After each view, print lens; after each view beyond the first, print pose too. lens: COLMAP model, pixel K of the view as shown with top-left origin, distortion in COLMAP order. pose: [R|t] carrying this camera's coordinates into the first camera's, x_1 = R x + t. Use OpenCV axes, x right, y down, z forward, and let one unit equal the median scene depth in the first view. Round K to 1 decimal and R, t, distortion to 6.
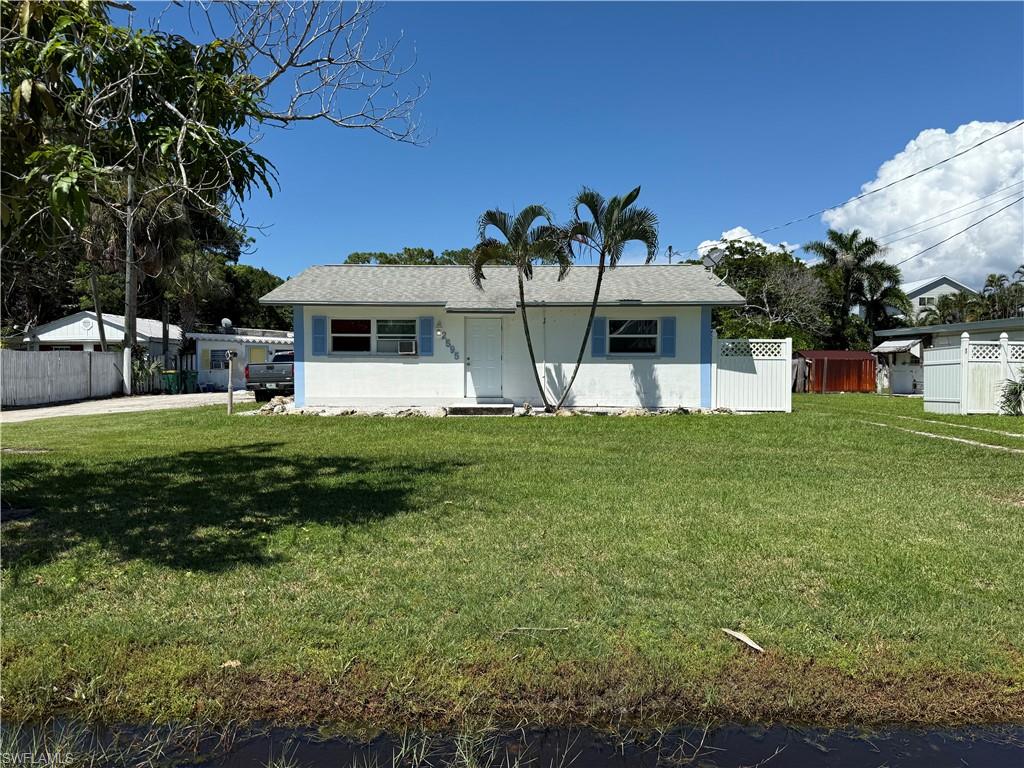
lens RADIAL K [[719.1, 0, 511.5], [0, 719.1, 391.0], [0, 0, 1]] dist [0.066363, -0.085032]
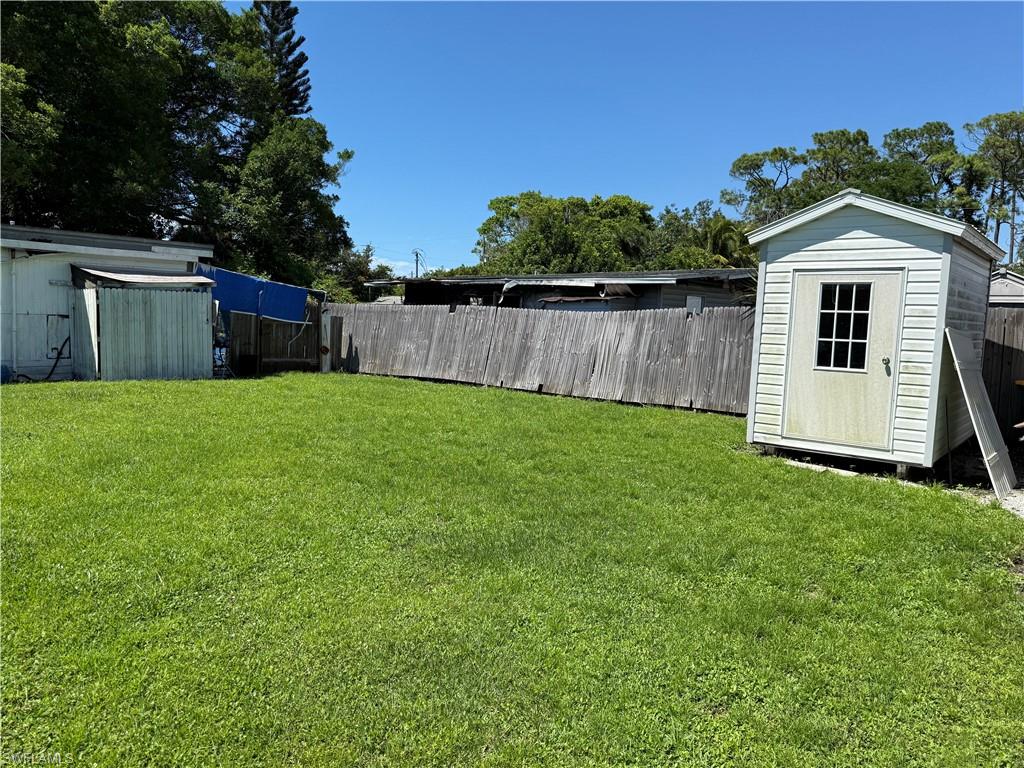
lens RADIAL K [[719.1, 0, 511.0], [0, 719.1, 388.2], [0, 0, 1]] dist [0.066363, -0.085032]
pose [[0.770271, 0.083995, -0.632161, 0.329471], [-0.054127, 0.996322, 0.066428, -0.089470], [0.635415, -0.016951, 0.771985, 2.132319]]
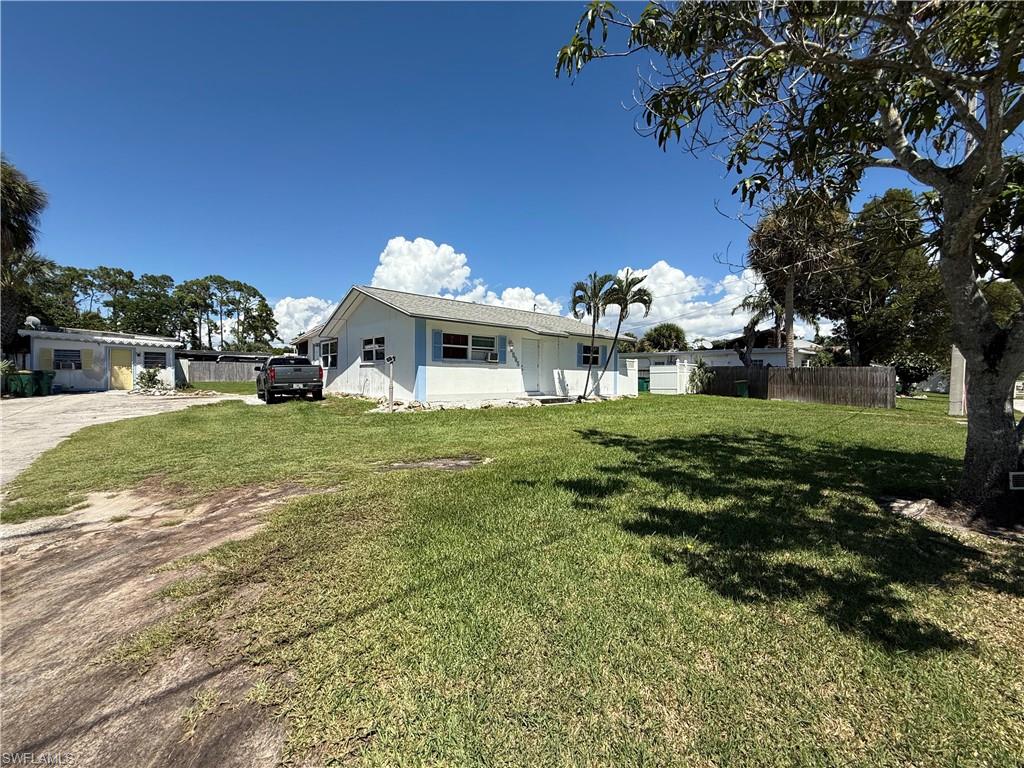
lens RADIAL K [[408.6, 0, 508.6], [0, 408.6, 389.5], [0, 0, 1]] dist [0.001442, -0.000398]
pose [[0.735212, -0.018454, 0.677586, -0.658727], [0.011643, 0.999826, 0.014598, -0.009257], [-0.677737, -0.002843, 0.735299, 0.398653]]
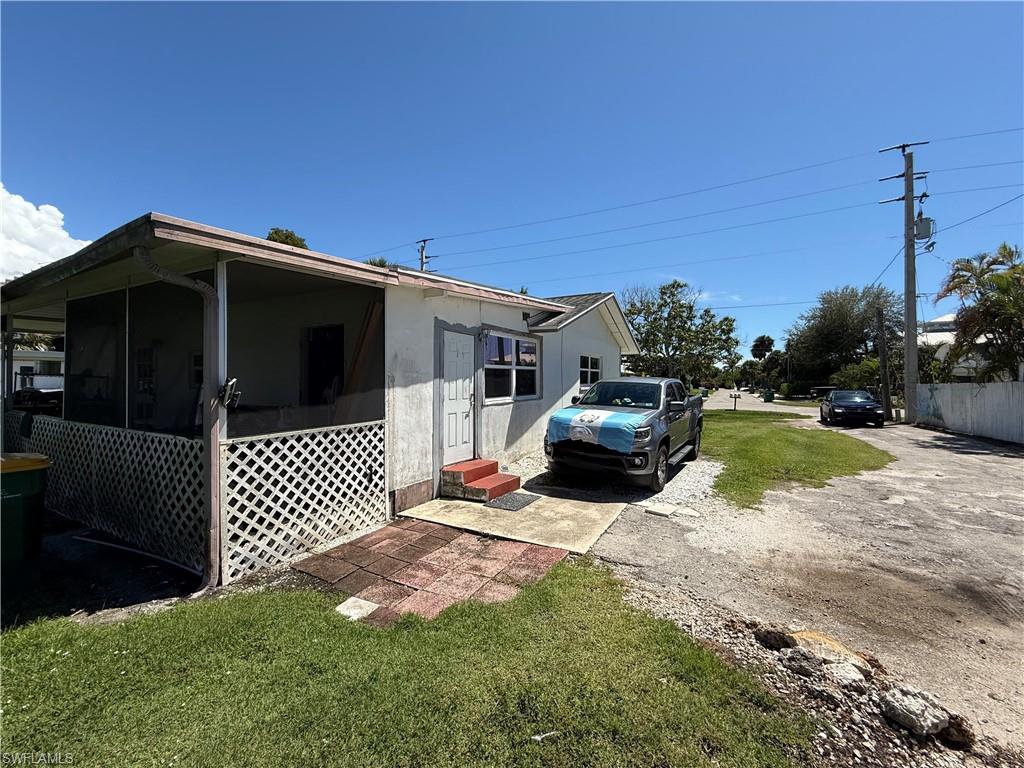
lens RADIAL K [[408.6, 0, 511.6], [0, 408.6, 384.6], [0, 0, 1]] dist [0.001442, -0.000398]
pose [[-0.895655, -0.006304, 0.444706, -0.473853], [0.011106, 0.999271, 0.036533, -0.086039], [-0.444612, 0.037660, -0.894931, 1.871915]]
